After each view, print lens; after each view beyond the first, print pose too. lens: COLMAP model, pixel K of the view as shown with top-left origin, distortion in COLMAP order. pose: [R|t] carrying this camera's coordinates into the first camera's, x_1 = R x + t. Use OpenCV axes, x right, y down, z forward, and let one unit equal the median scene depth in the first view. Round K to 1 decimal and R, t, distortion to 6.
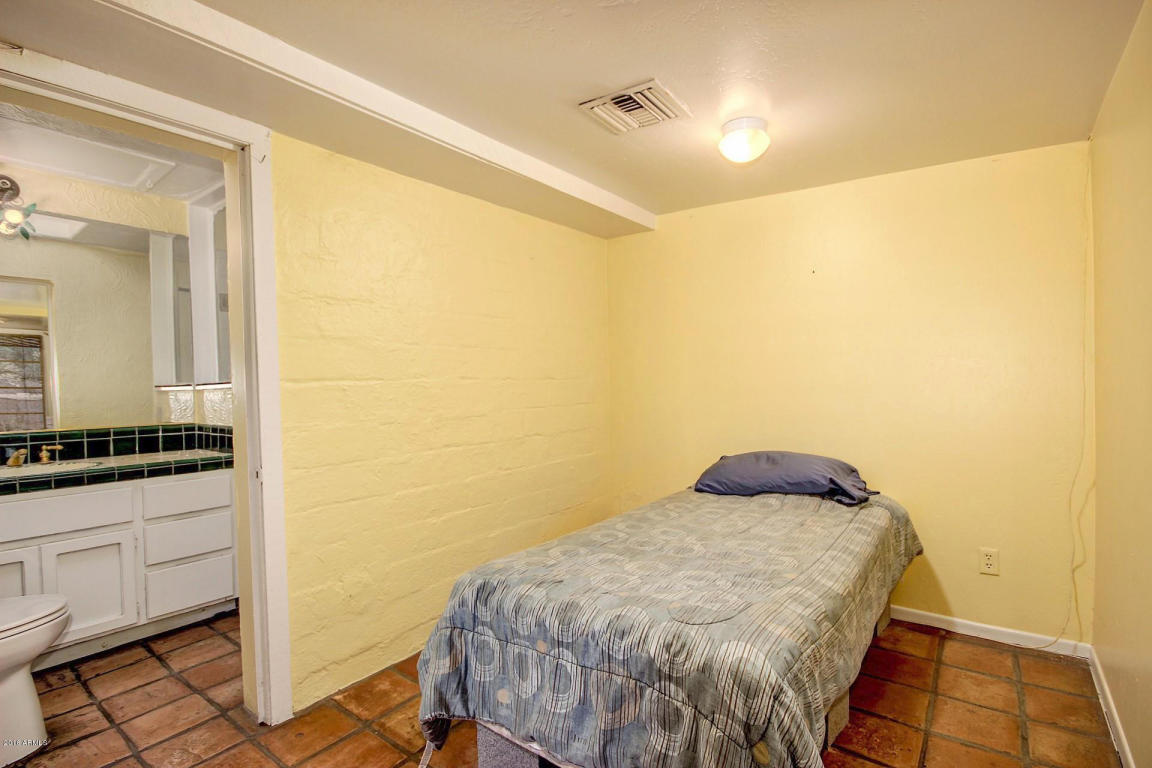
lens RADIAL K [[537.2, 0, 576.4], [0, 537.2, 390.2], [0, 0, 1]] dist [-0.013946, -0.001913]
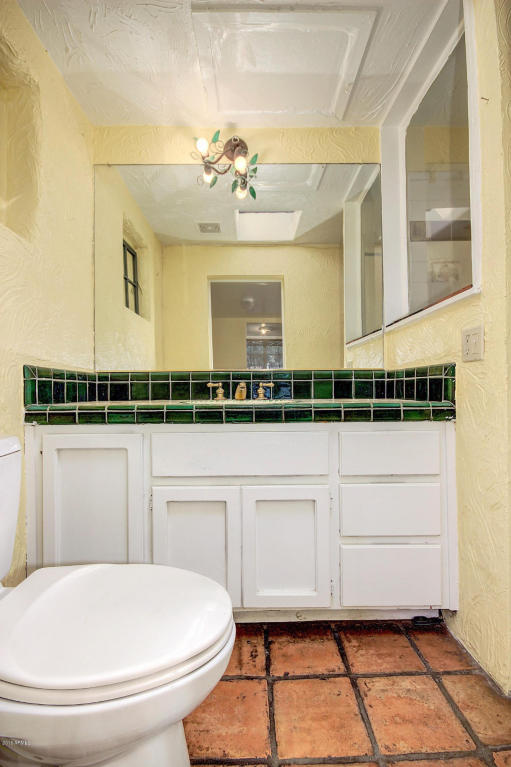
lens RADIAL K [[357.7, 0, 252.6], [0, 357.7, 384.4], [0, 0, 1]] dist [-0.013946, -0.001913]
pose [[0.616867, 0.008361, -0.787023, -0.476049], [-0.008939, 0.999954, 0.003617, 0.109188], [0.787017, 0.004803, 0.616913, 0.568477]]
